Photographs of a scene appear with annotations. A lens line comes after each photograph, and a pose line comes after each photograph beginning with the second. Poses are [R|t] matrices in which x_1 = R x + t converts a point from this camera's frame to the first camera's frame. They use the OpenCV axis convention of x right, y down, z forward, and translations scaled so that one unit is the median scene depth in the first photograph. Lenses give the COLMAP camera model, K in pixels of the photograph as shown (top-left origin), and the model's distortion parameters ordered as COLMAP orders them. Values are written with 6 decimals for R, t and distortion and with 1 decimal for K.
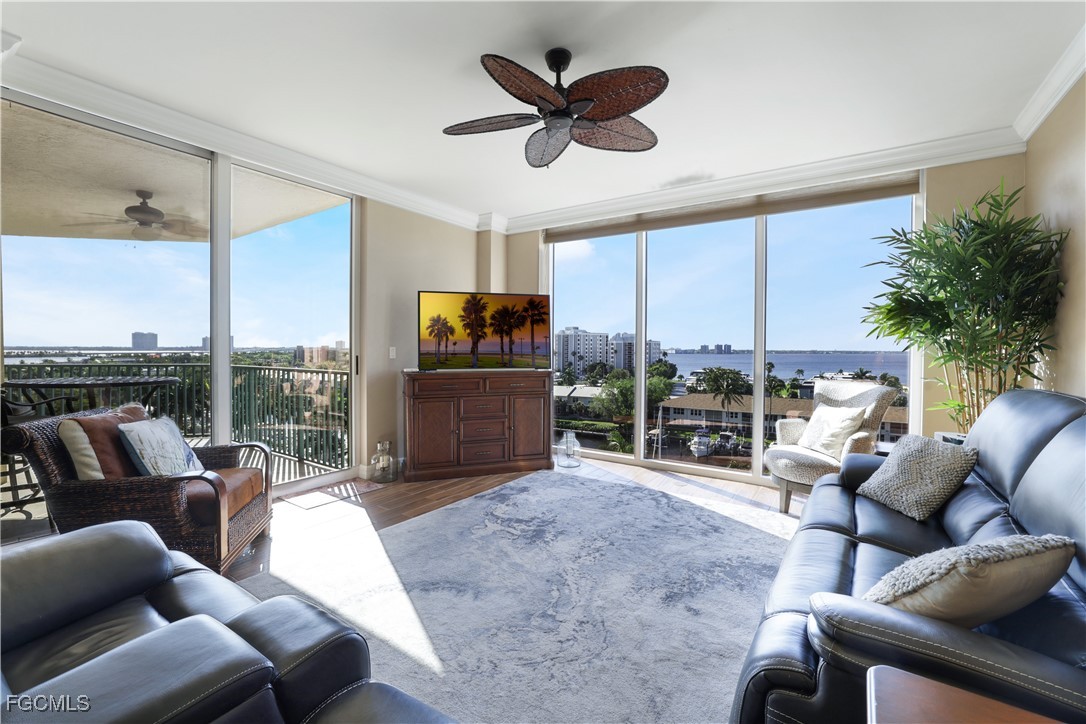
lens RADIAL K [[467.7, 0, 543.0], [0, 467.7, 362.0], [0, 0, 1]] dist [-0.044057, 0.000040]
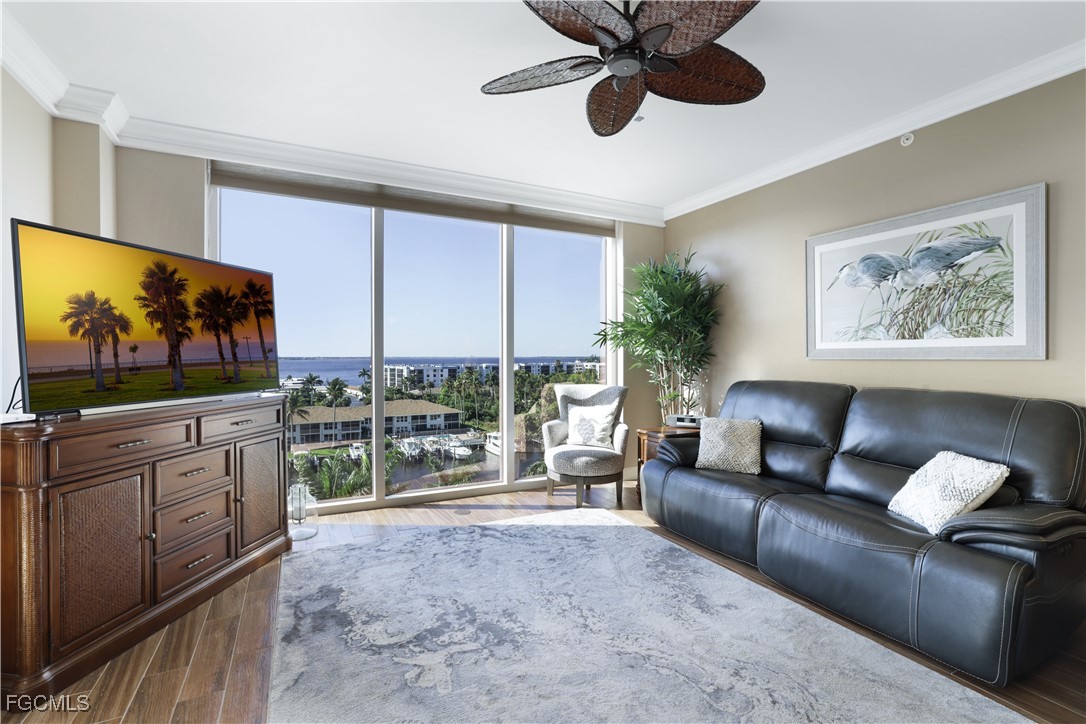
lens RADIAL K [[483.5, 0, 543.0], [0, 483.5, 362.0], [0, 0, 1]] dist [-0.051709, 0.008556]
pose [[0.475355, -0.014531, 0.879674, -0.446194], [0.026828, 0.999638, 0.002016, -0.017640], [-0.879385, 0.022641, 0.475573, 0.457504]]
